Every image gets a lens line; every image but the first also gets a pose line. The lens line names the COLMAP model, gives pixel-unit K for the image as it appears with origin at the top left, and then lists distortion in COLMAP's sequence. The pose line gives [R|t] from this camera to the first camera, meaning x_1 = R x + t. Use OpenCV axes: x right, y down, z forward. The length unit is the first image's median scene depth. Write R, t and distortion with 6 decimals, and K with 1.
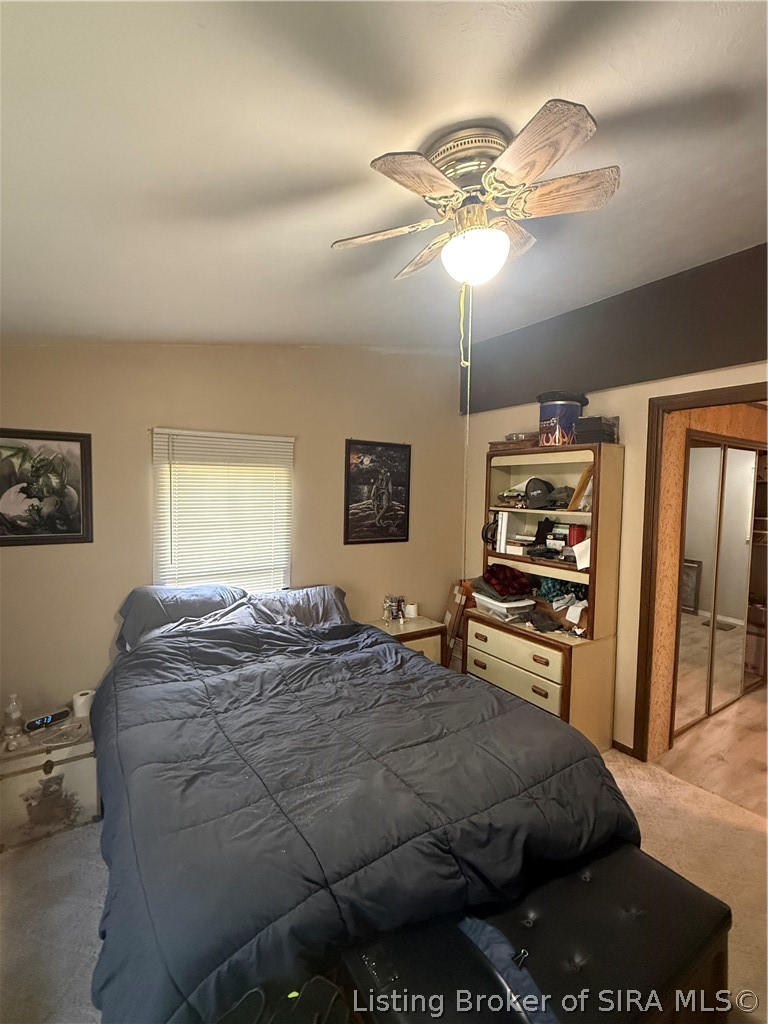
lens RADIAL K [[475.2, 0, 382.5], [0, 475.2, 512.7], [0, 0, 1]] dist [-0.005042, -0.000026]
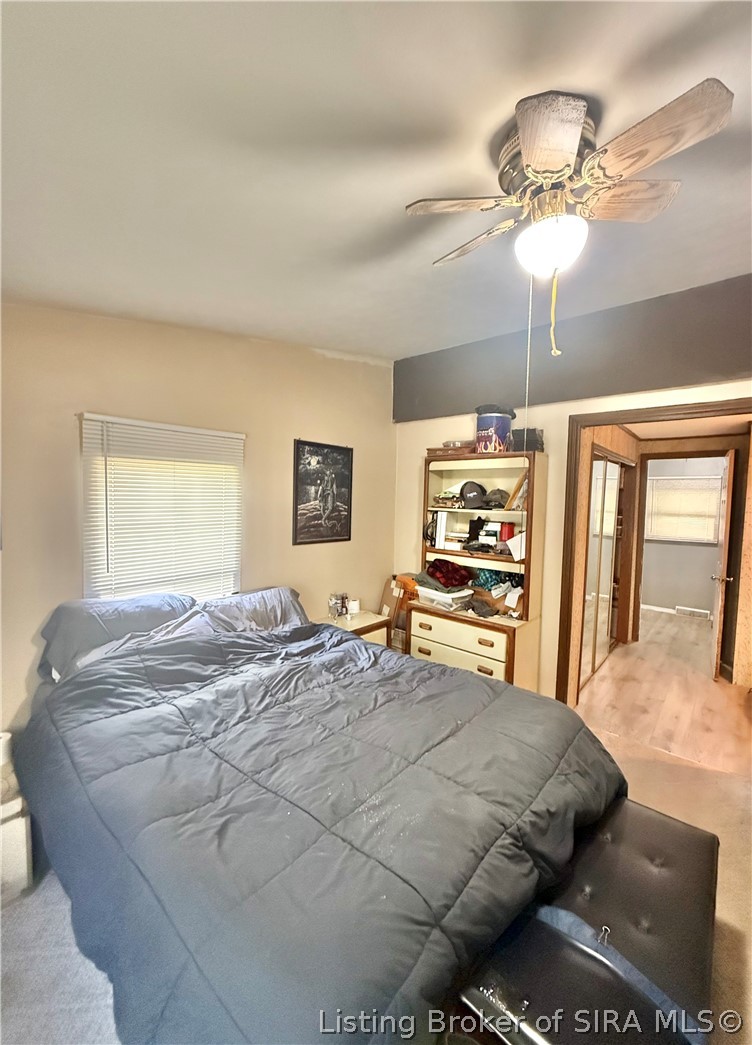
lens RADIAL K [[418.6, 0, 379.0], [0, 418.6, 522.6], [0, 0, 1]] dist [-0.001504, -0.000564]
pose [[0.955616, -0.011028, 0.294407, -0.194988], [0.007097, 0.999871, 0.014418, 0.009559], [-0.294528, -0.011688, 0.955571, 0.126996]]
